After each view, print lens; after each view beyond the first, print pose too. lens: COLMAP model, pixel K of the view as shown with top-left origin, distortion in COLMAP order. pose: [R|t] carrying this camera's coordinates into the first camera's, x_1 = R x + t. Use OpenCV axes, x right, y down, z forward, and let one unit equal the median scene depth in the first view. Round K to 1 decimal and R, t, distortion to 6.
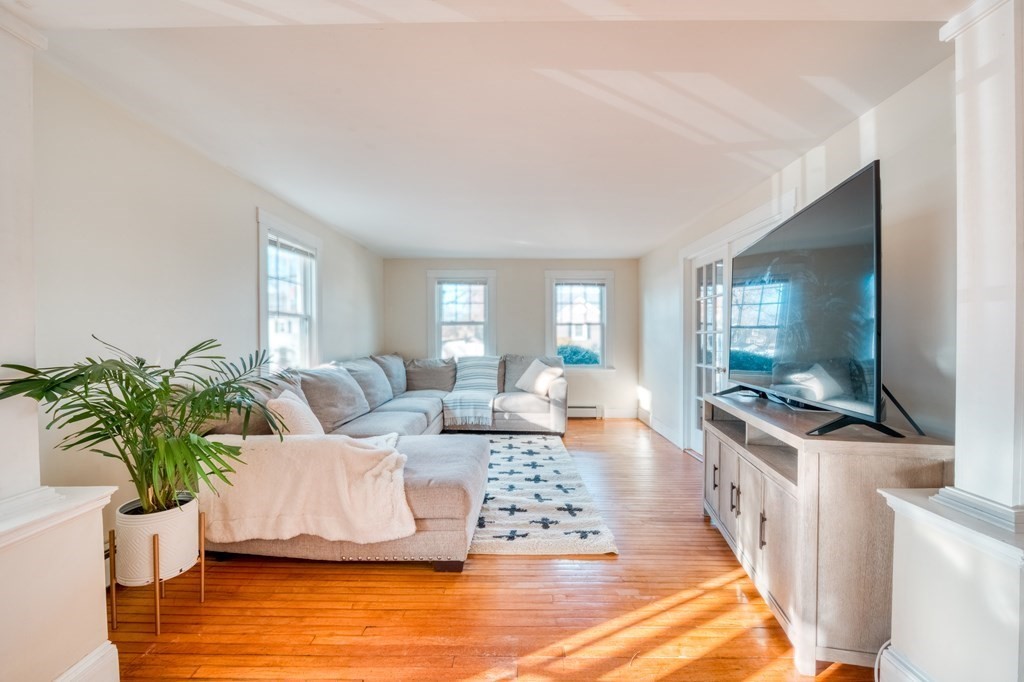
lens RADIAL K [[413.5, 0, 515.1], [0, 413.5, 340.3], [0, 0, 1]] dist [-0.011126, -0.001502]
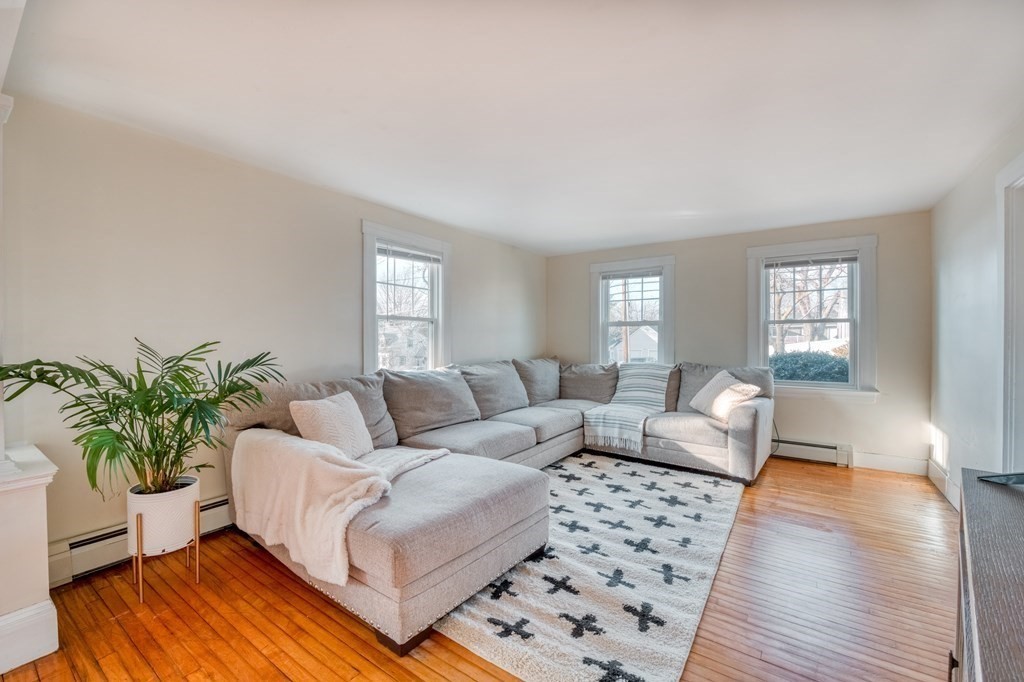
lens RADIAL K [[413.5, 0, 484.3], [0, 413.5, 338.7], [0, 0, 1]] dist [-0.011126, -0.001502]
pose [[0.806506, 0.001196, -0.591225, 0.165320], [-0.006826, 0.999950, -0.007288, -0.002385], [0.591187, 0.009913, 0.806474, 0.189591]]
